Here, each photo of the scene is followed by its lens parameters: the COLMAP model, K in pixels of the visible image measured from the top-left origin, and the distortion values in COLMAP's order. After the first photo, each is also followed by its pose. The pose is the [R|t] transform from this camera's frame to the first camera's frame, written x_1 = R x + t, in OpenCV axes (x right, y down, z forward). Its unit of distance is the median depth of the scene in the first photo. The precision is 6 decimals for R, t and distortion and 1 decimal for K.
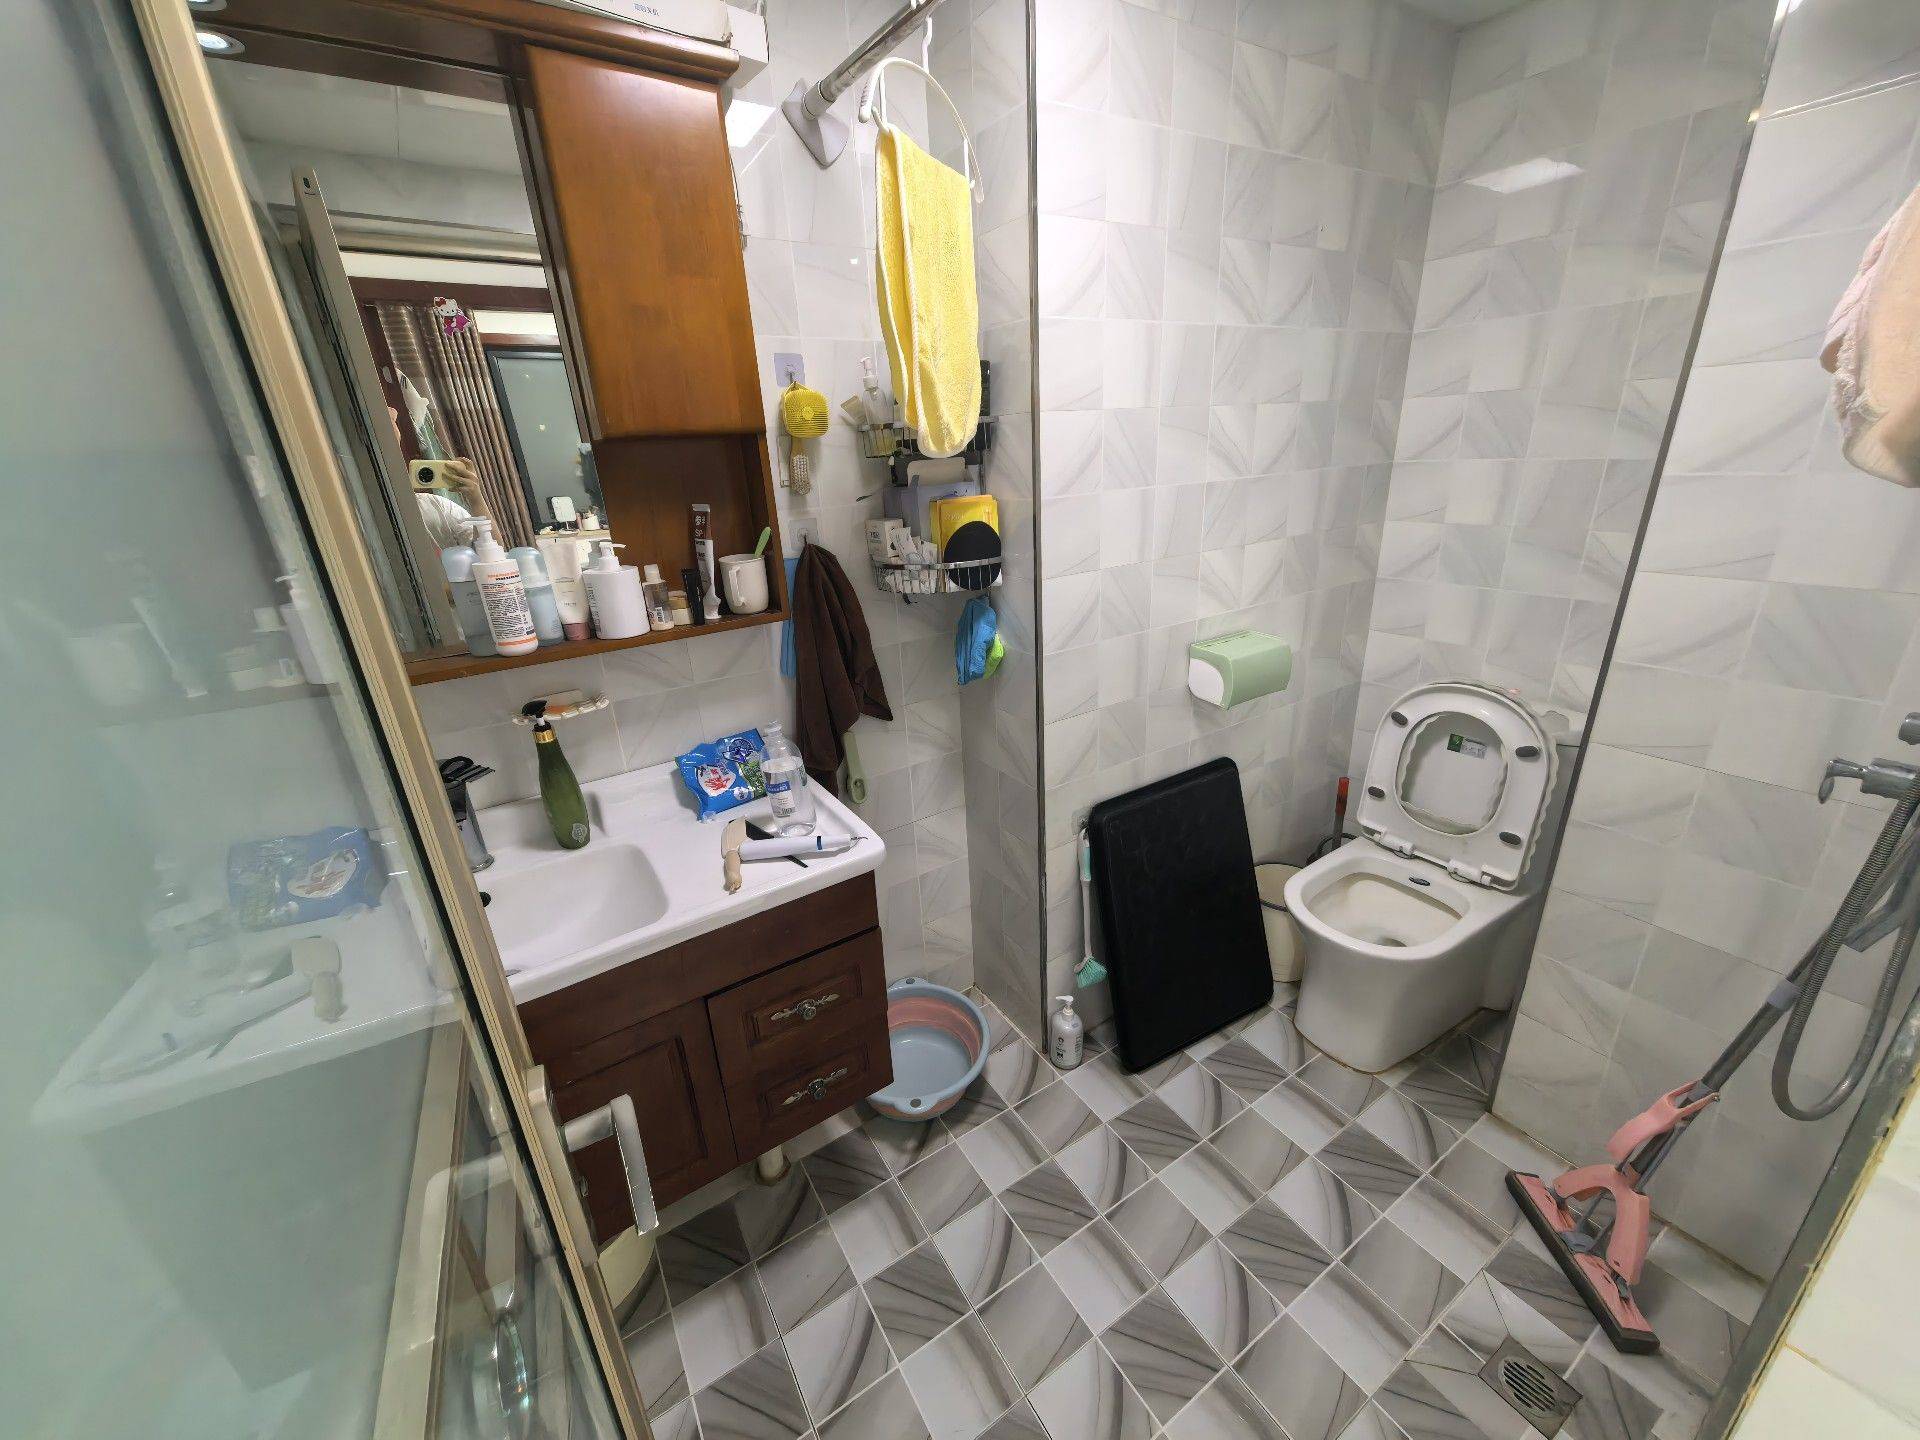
lens RADIAL K [[747.1, 0, 958.7], [0, 747.1, 725.2], [0, 0, 1]] dist [0.012140, -0.002191]
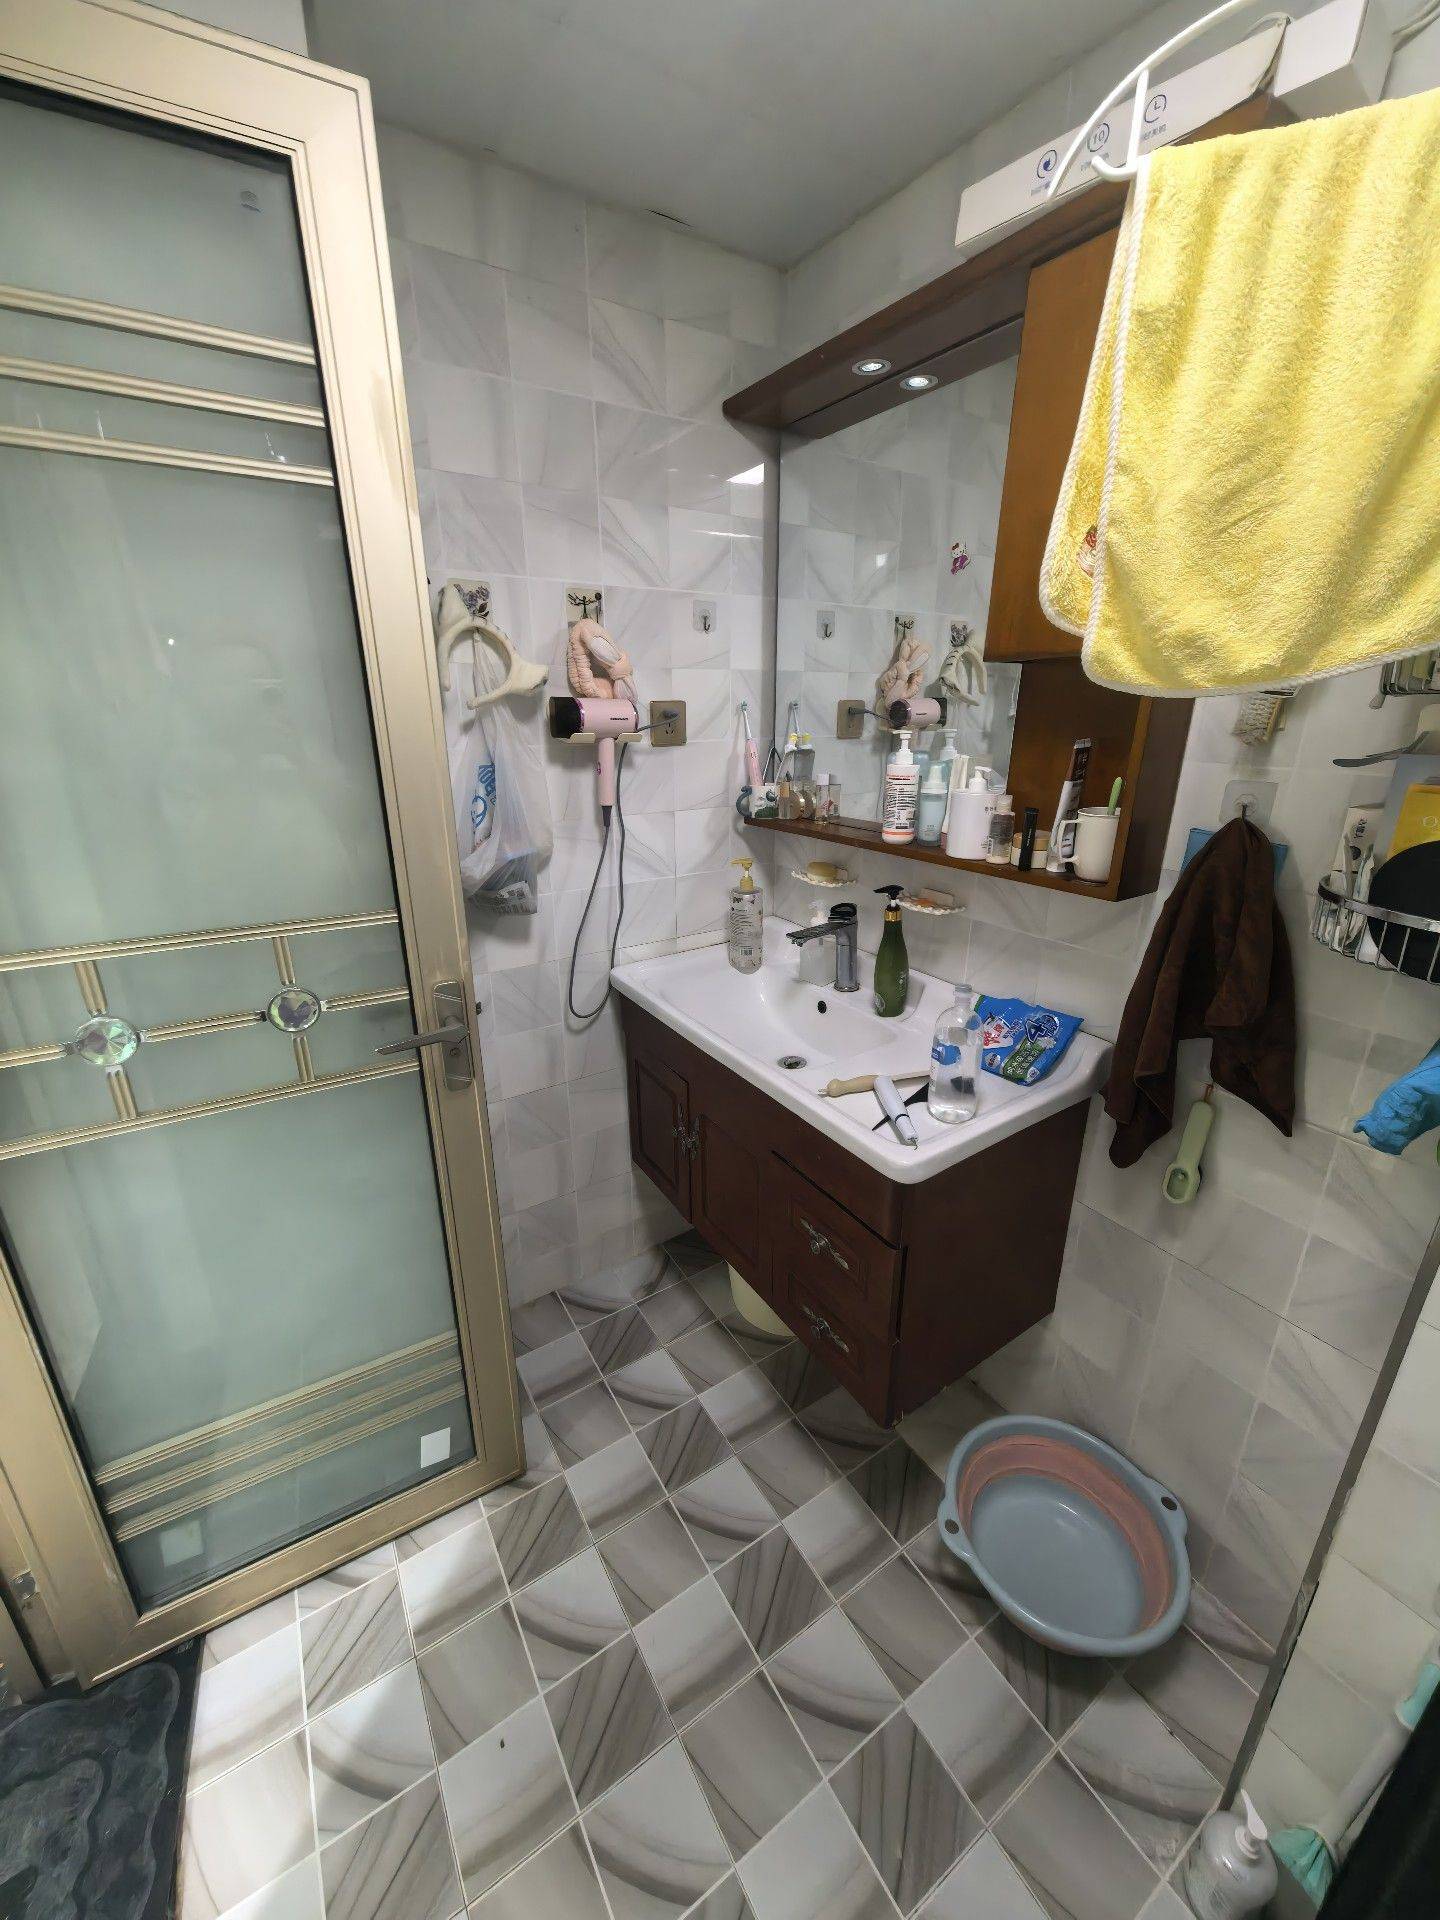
lens RADIAL K [[747.1, 0, 713.1], [0, 747.1, 960.6], [0, 0, 1]] dist [0.012140, -0.002191]
pose [[-0.016682, 0.375353, -0.926732, 0.523094], [-0.348387, 0.866595, 0.357268, -0.226612], [0.937202, 0.328821, 0.116311, 0.569484]]
